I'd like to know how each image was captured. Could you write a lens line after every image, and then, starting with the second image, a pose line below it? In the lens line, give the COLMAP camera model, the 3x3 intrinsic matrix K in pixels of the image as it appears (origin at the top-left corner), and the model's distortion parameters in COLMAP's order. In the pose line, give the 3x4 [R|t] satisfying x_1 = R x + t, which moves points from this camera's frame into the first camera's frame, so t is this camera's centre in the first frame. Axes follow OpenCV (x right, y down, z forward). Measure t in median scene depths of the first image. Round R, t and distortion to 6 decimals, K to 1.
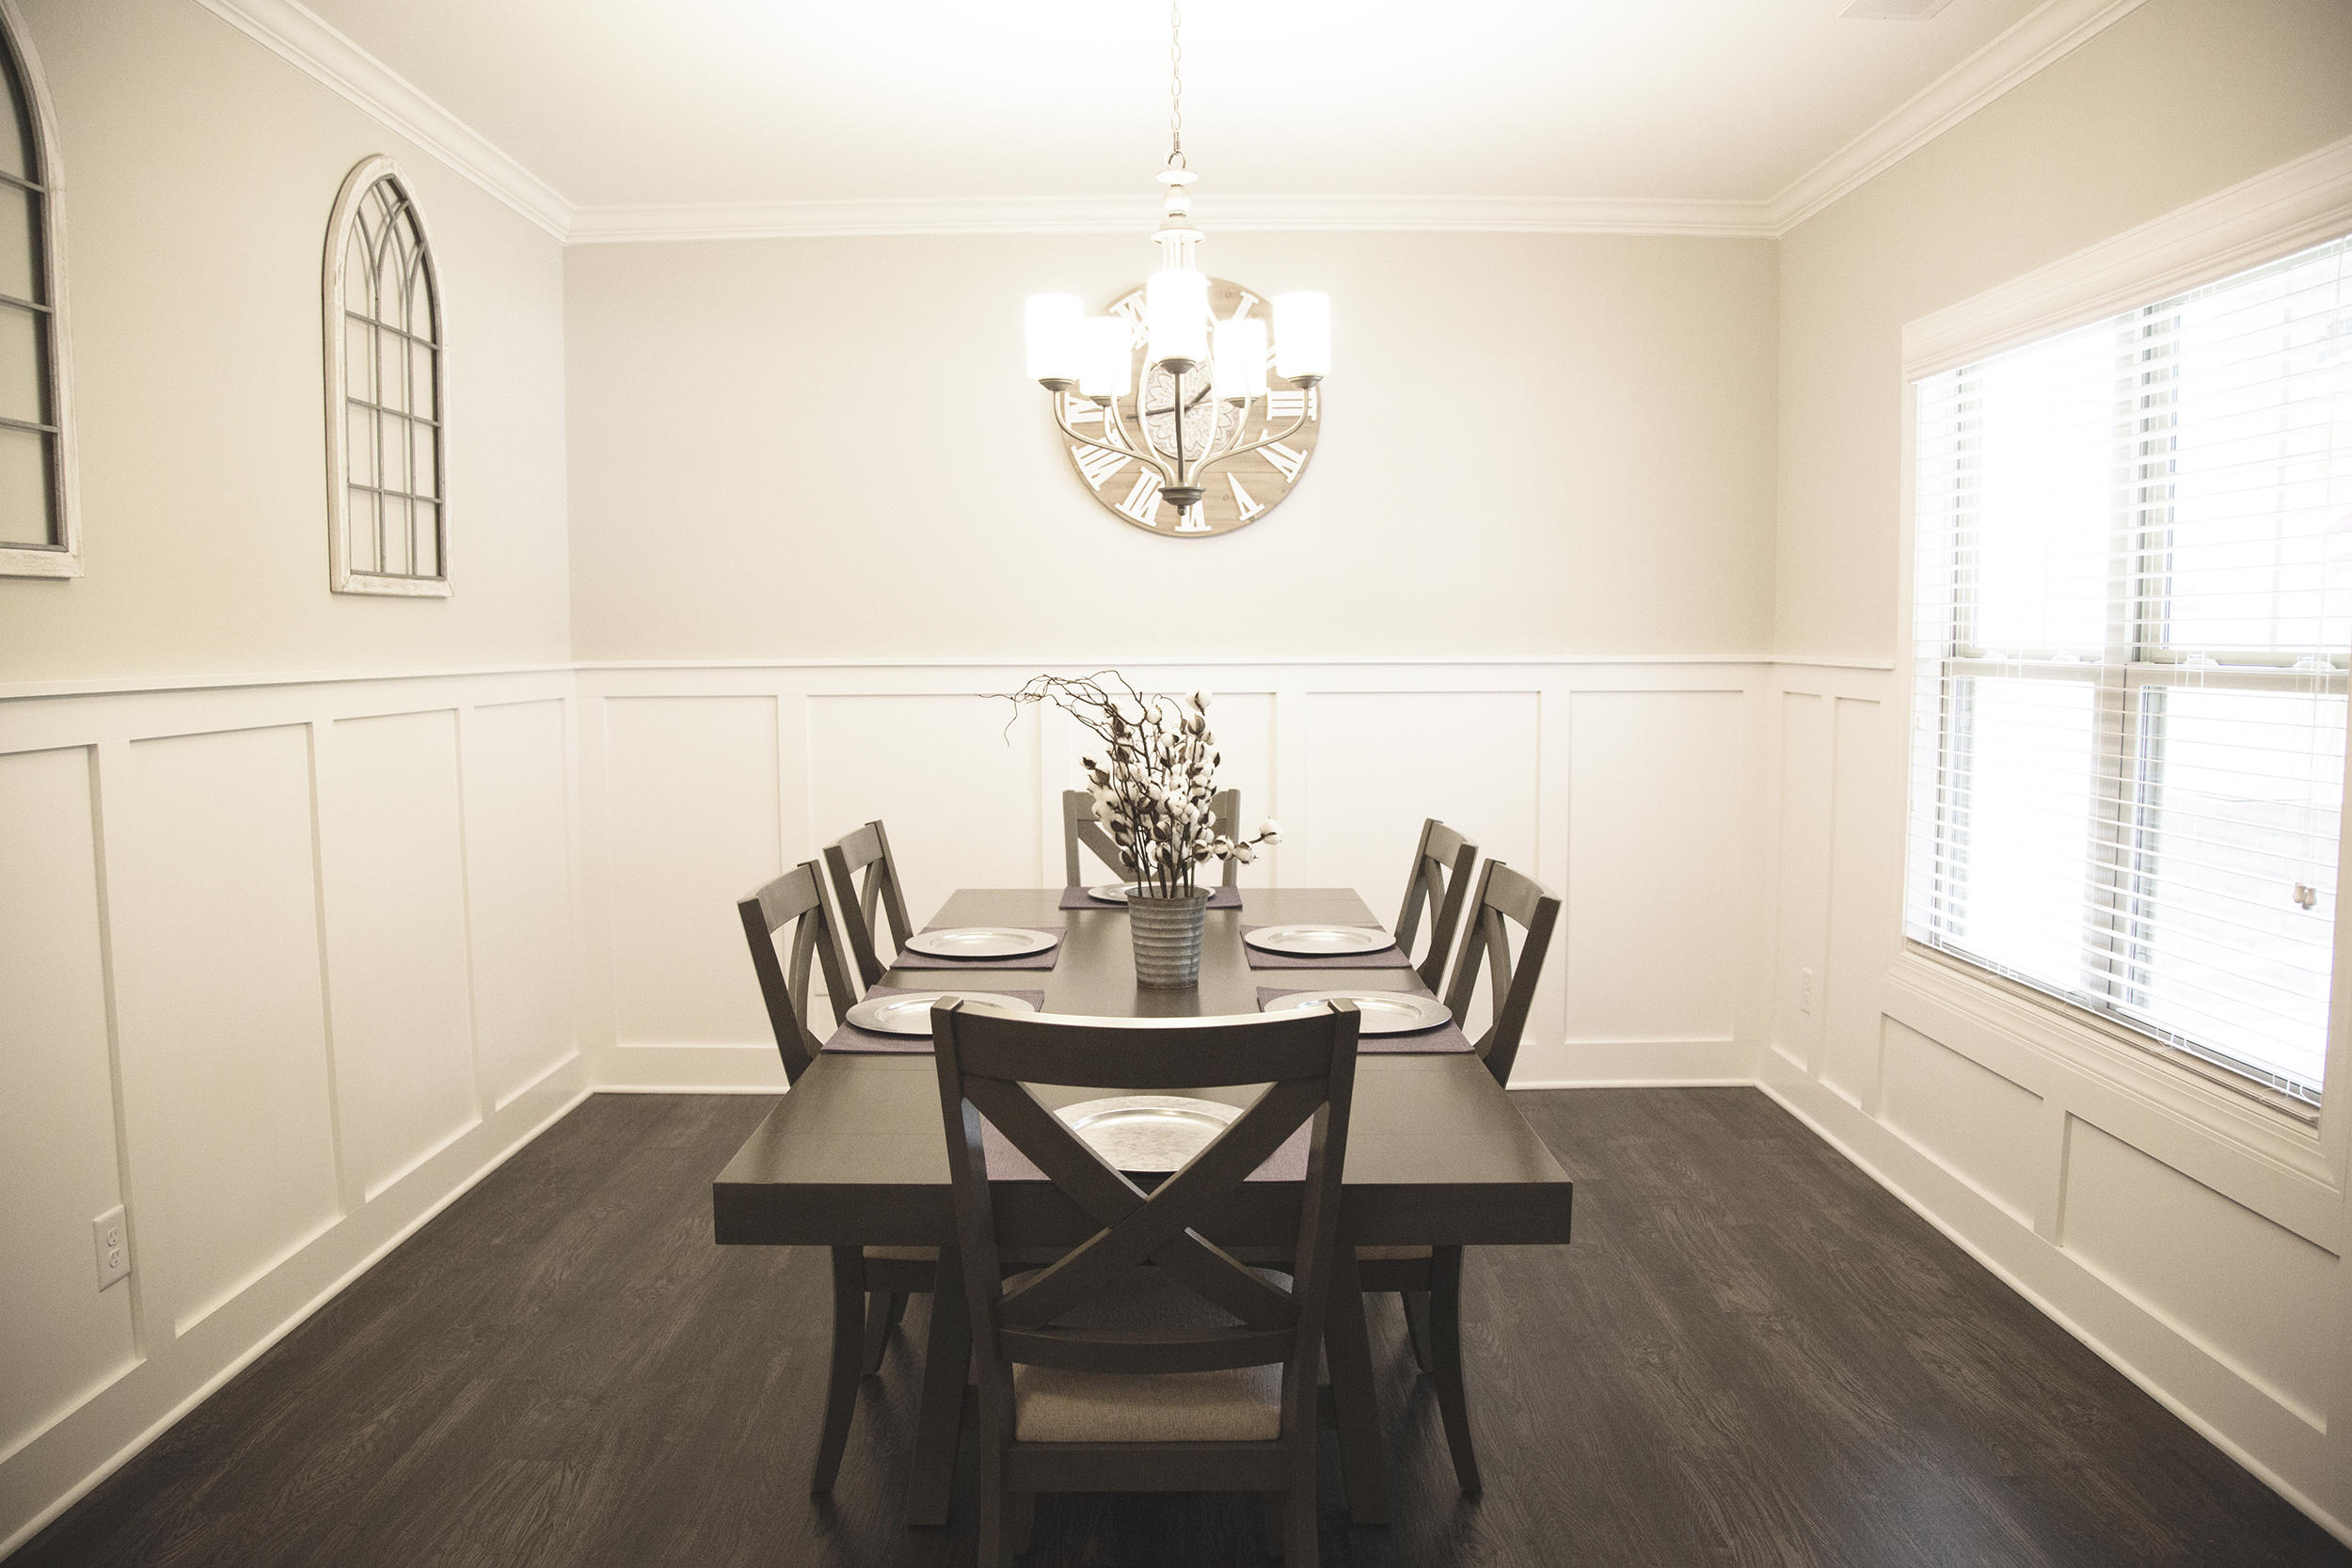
lens RADIAL K [[1669.3, 0, 1205.7], [0, 1669.3, 785.0], [0, 0, 1]] dist [-0.125821, 0.078119]
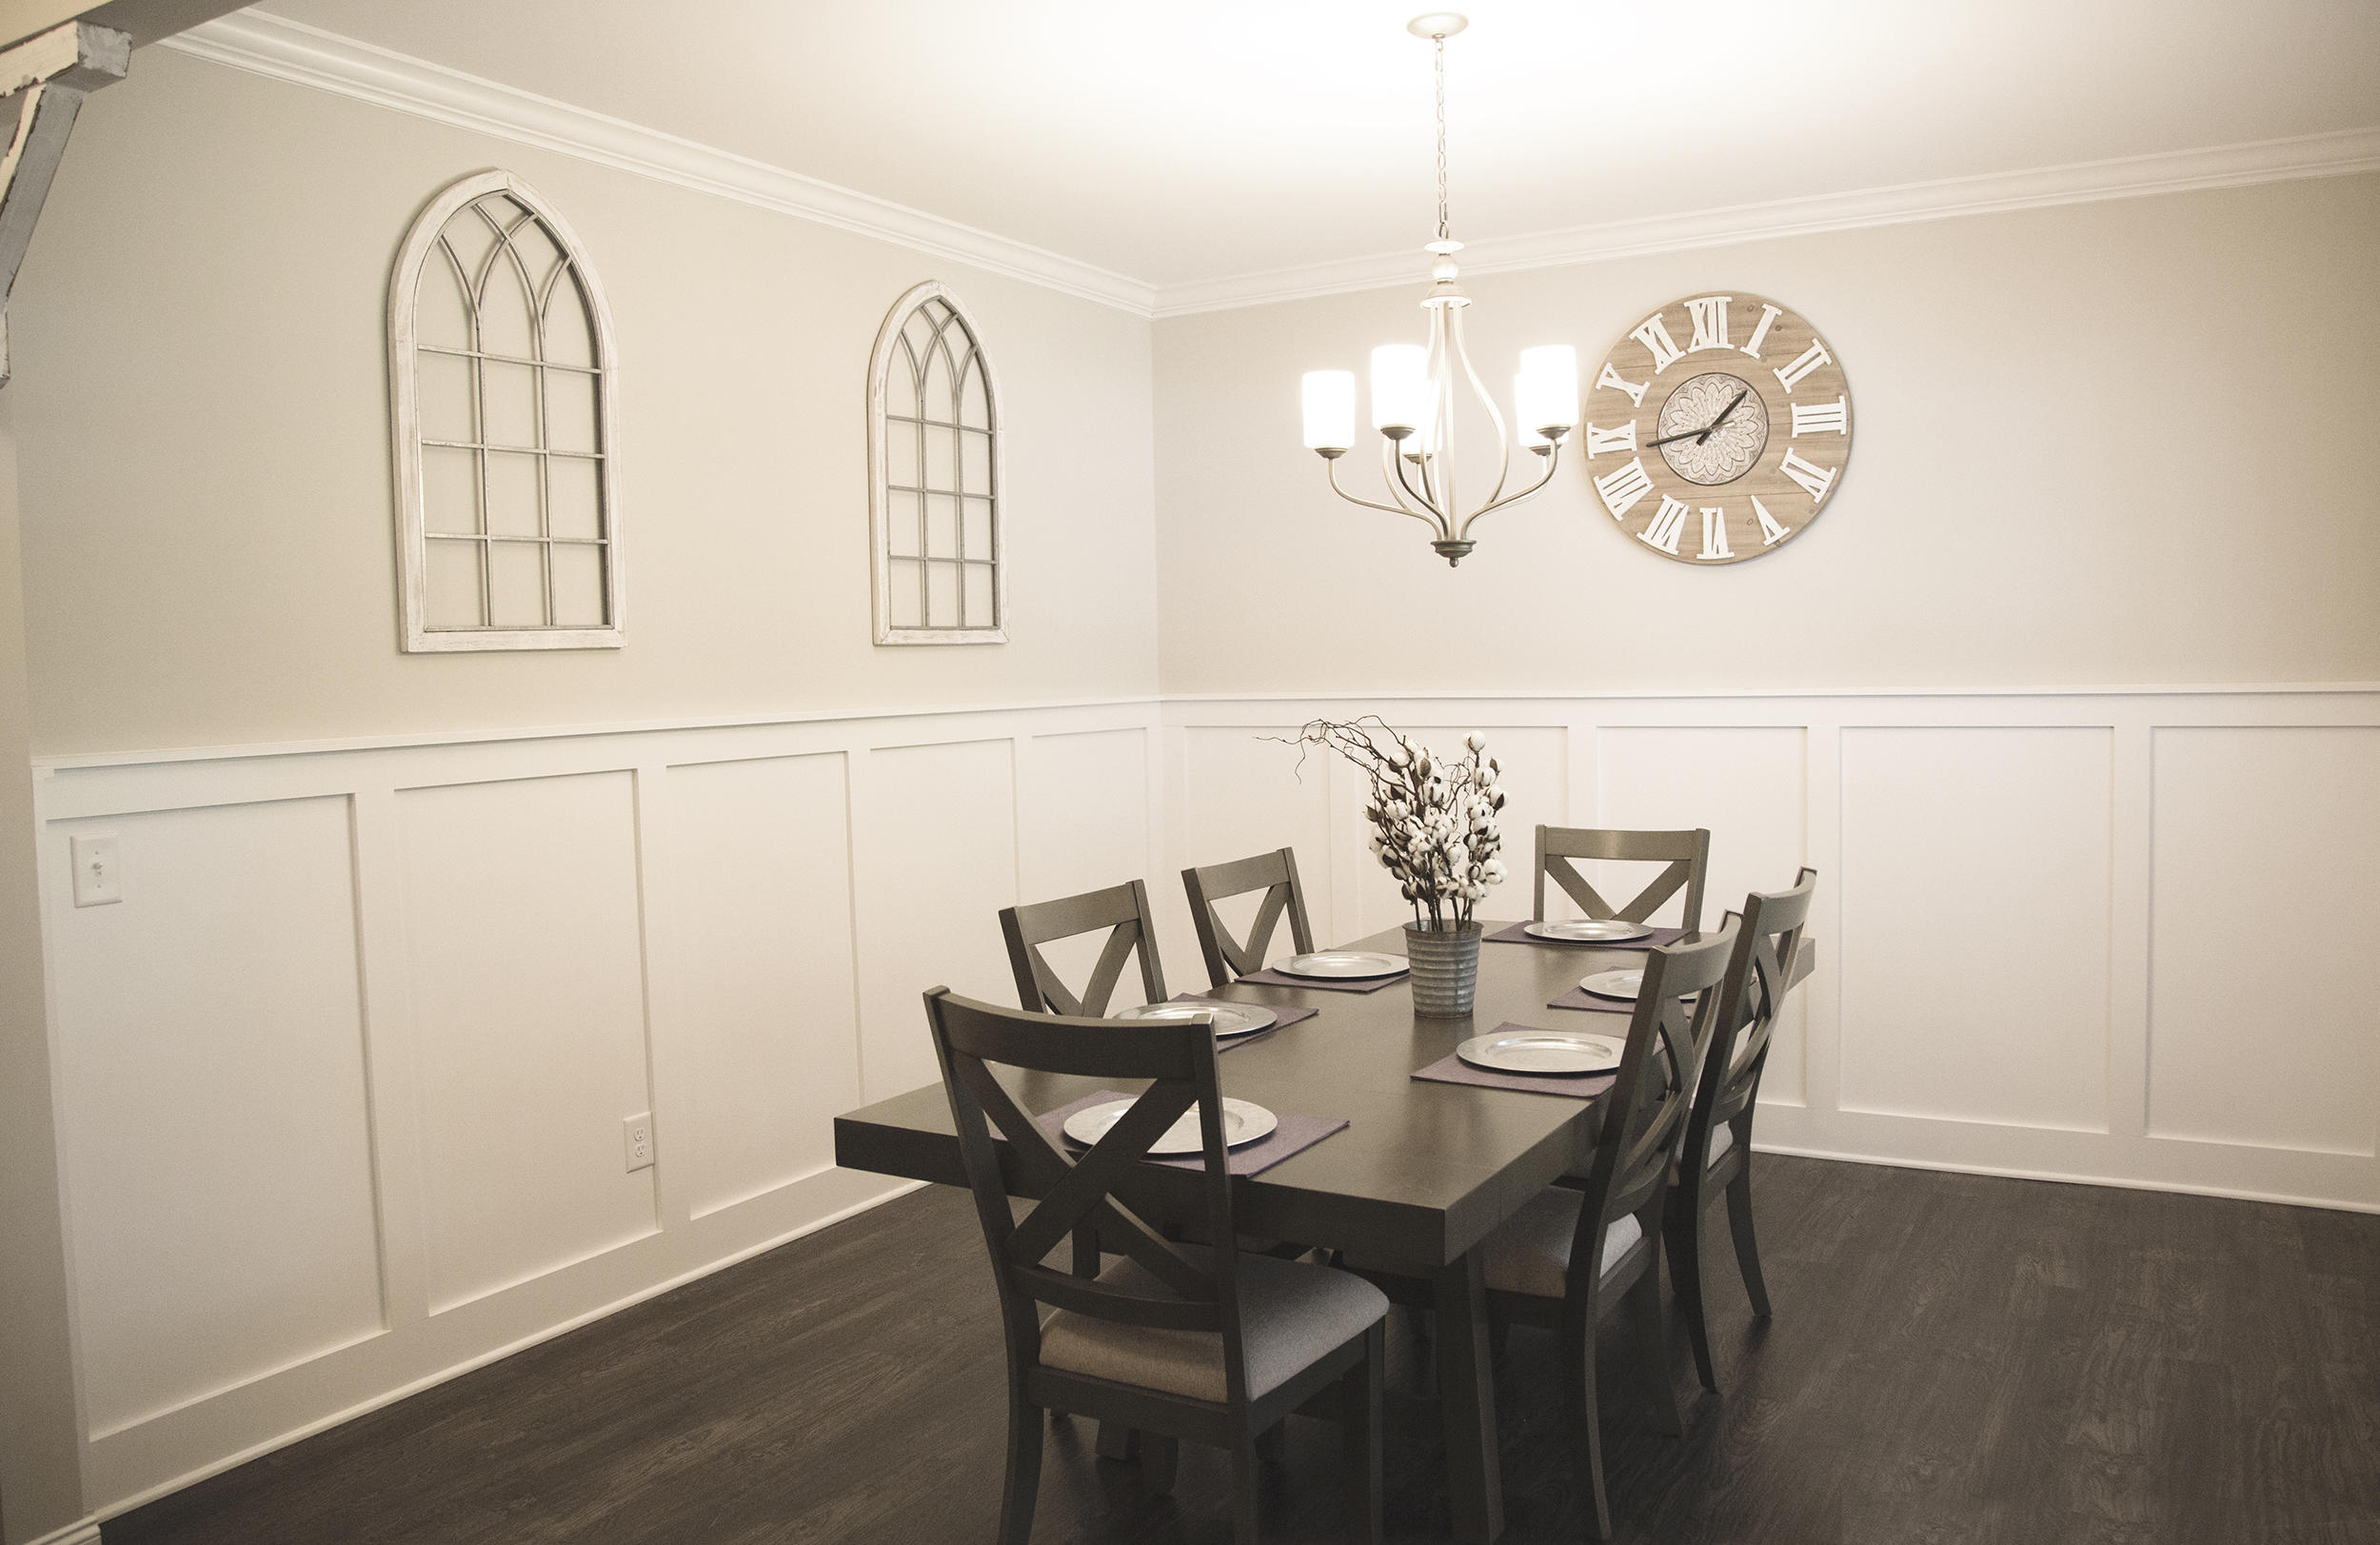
lens RADIAL K [[1801.5, 0, 1191.3], [0, 1801.5, 765.9], [0, 0, 1]] dist [-0.118580, 0.065743]
pose [[0.860441, 0.015013, -0.509328, 0.341265], [-0.026573, 0.999528, -0.015430, -0.012084], [0.508856, 0.026811, 0.860434, -0.044648]]
